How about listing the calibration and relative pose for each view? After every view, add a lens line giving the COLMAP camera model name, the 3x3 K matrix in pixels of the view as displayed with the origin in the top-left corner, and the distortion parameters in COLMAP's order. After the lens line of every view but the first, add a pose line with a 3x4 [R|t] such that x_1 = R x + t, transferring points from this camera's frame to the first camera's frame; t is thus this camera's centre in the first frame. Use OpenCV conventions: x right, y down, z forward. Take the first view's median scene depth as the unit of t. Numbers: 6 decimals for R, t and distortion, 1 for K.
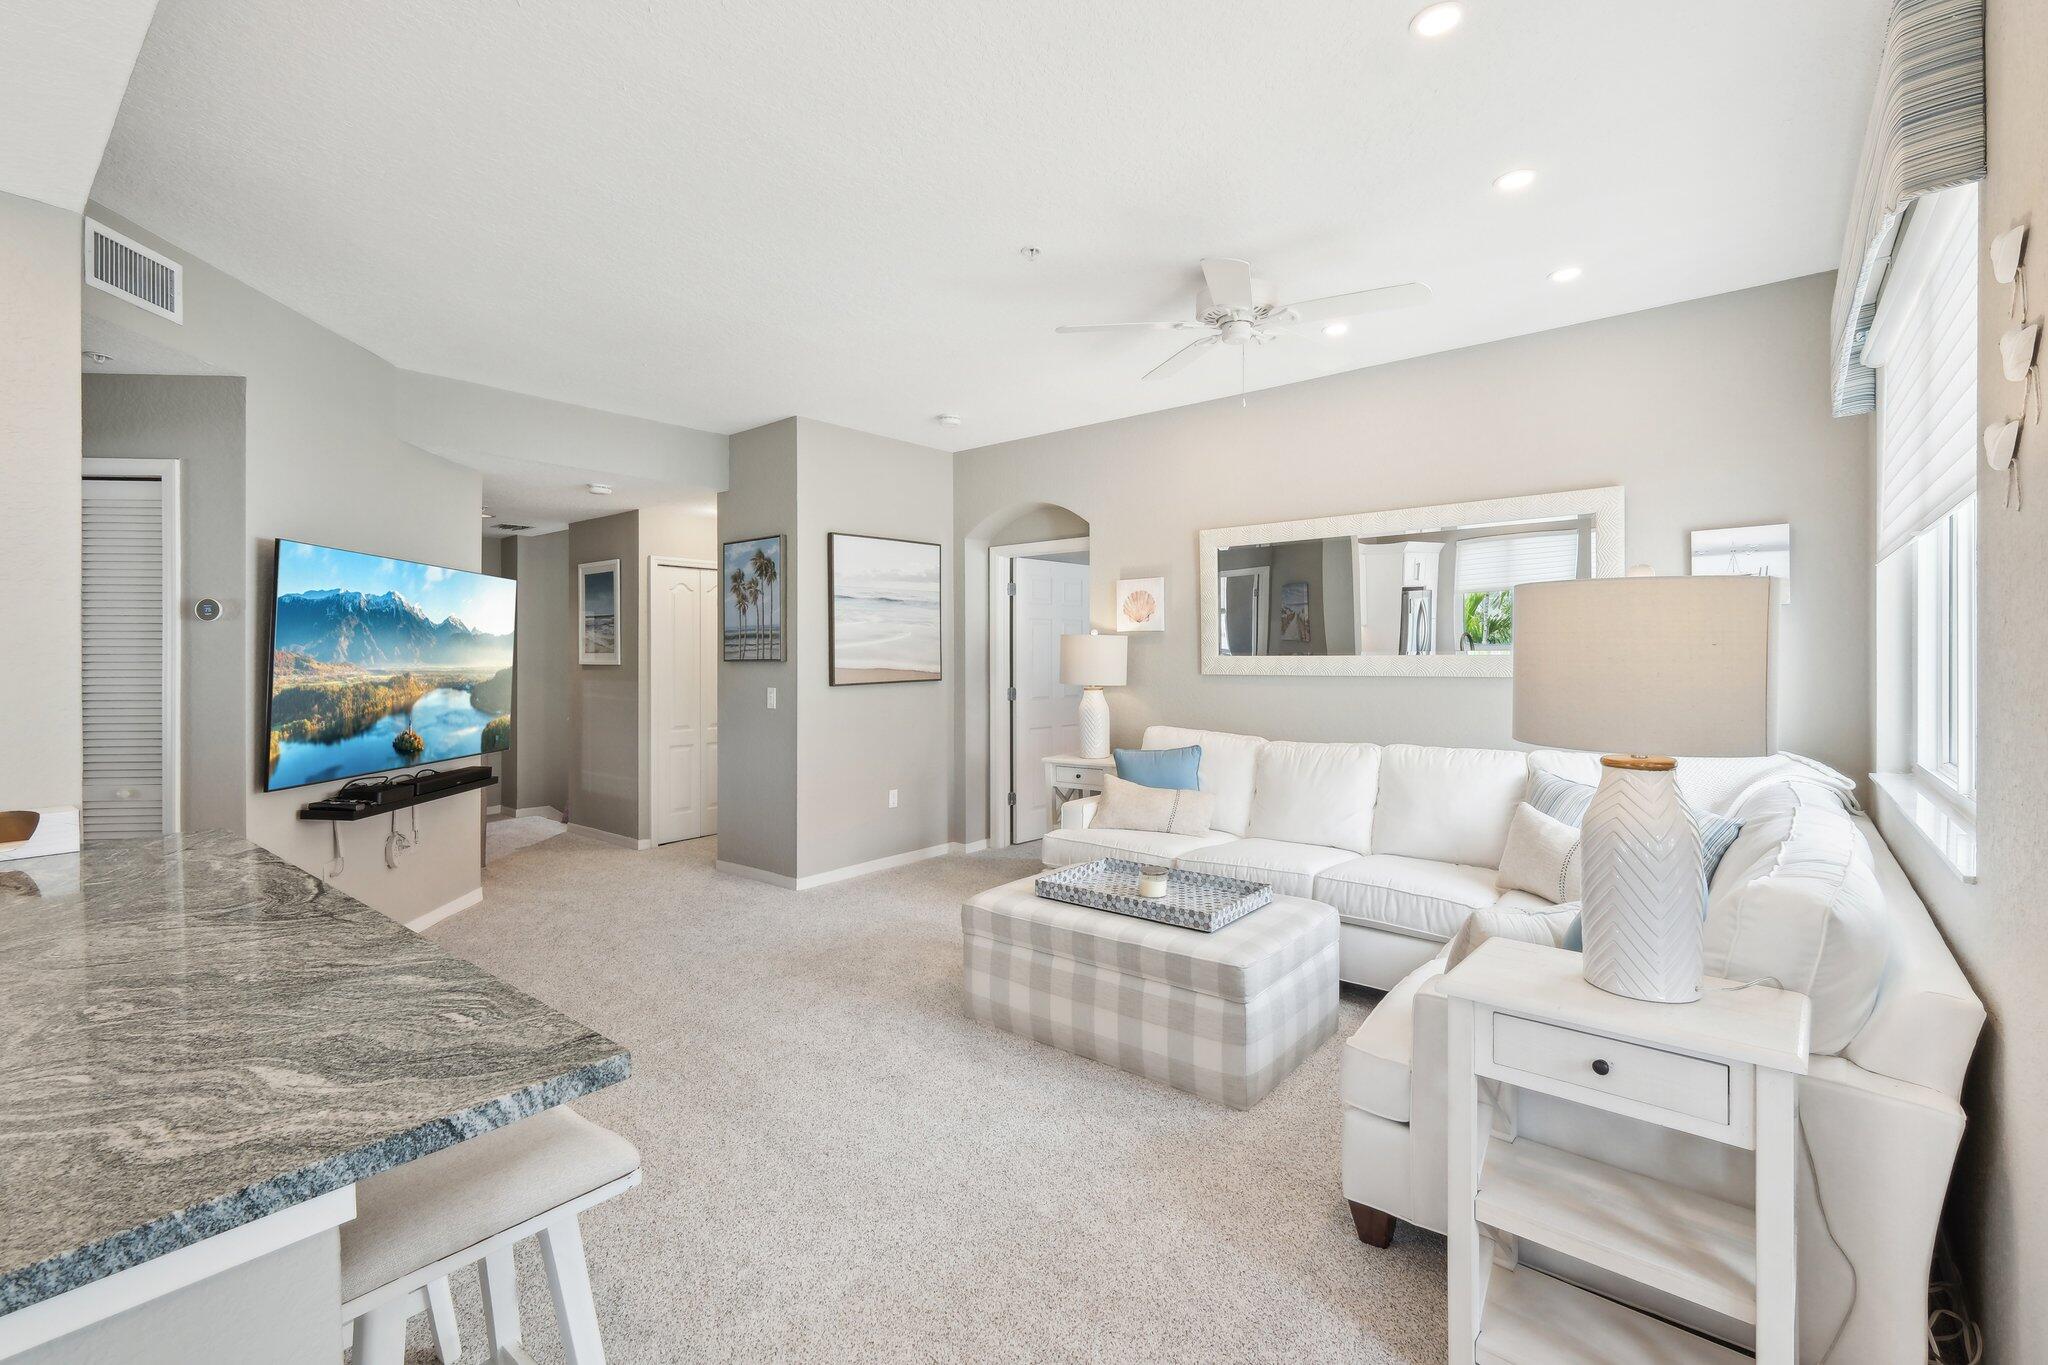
lens RADIAL K [[894.3, 0, 1027.1], [0, 894.3, 666.4], [0, 0, 1]] dist [0.001538, 0.000398]
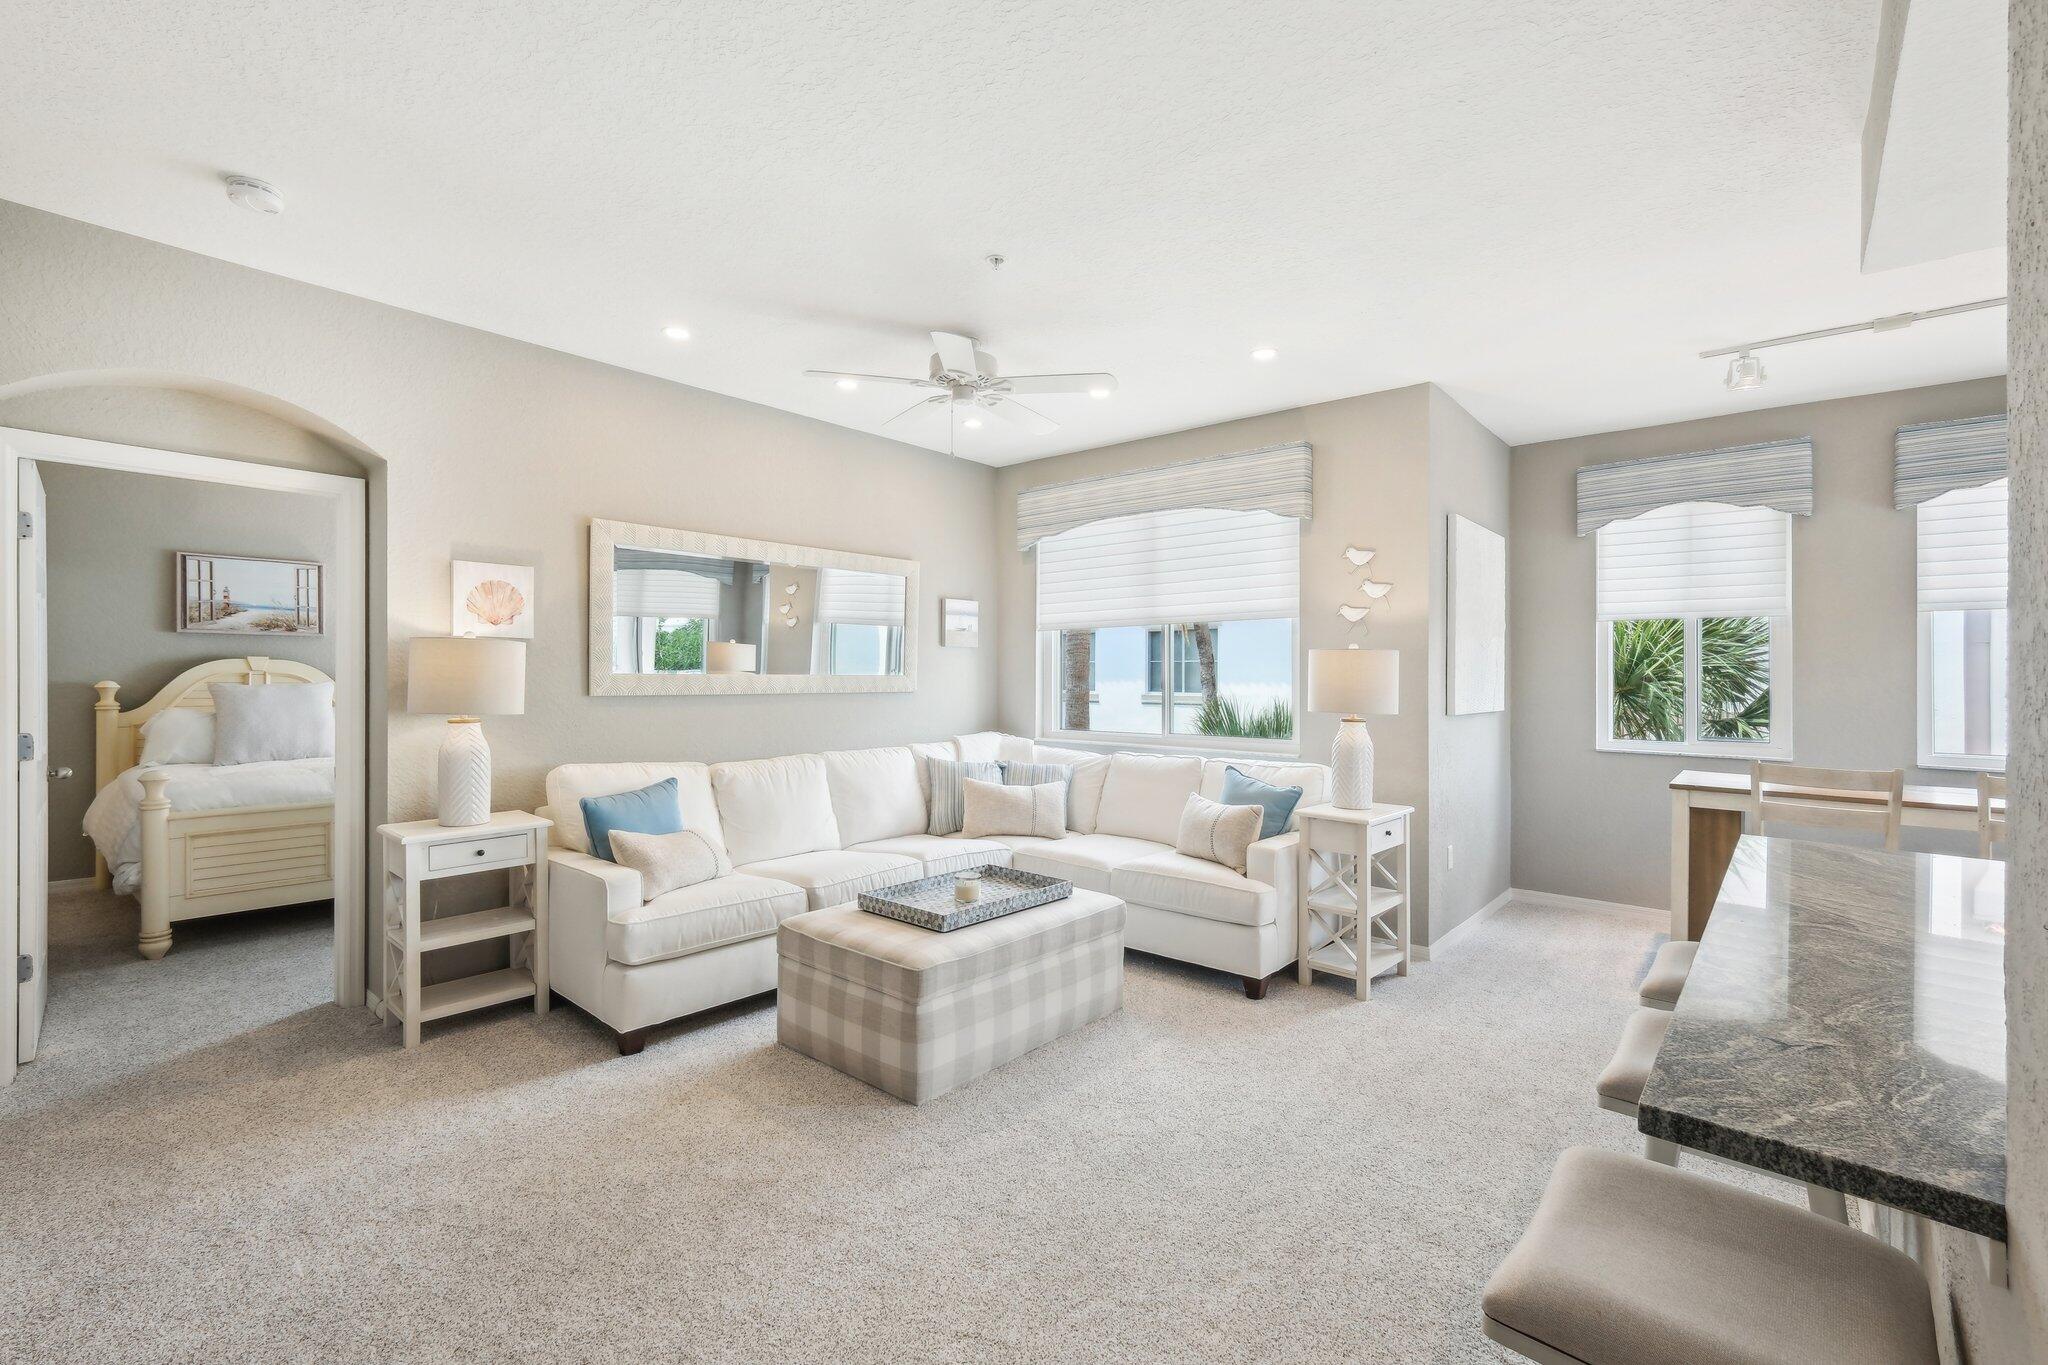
lens RADIAL K [[894.3, 0, 1024.4], [0, 894.3, 688.5], [0, 0, 1]] dist [0.001538, 0.000398]
pose [[0.035494, -0.011367, 0.999305, -0.725776], [0.000001, 0.999935, 0.011375, -0.008305], [-0.999370, -0.000403, 0.035492, 0.700838]]
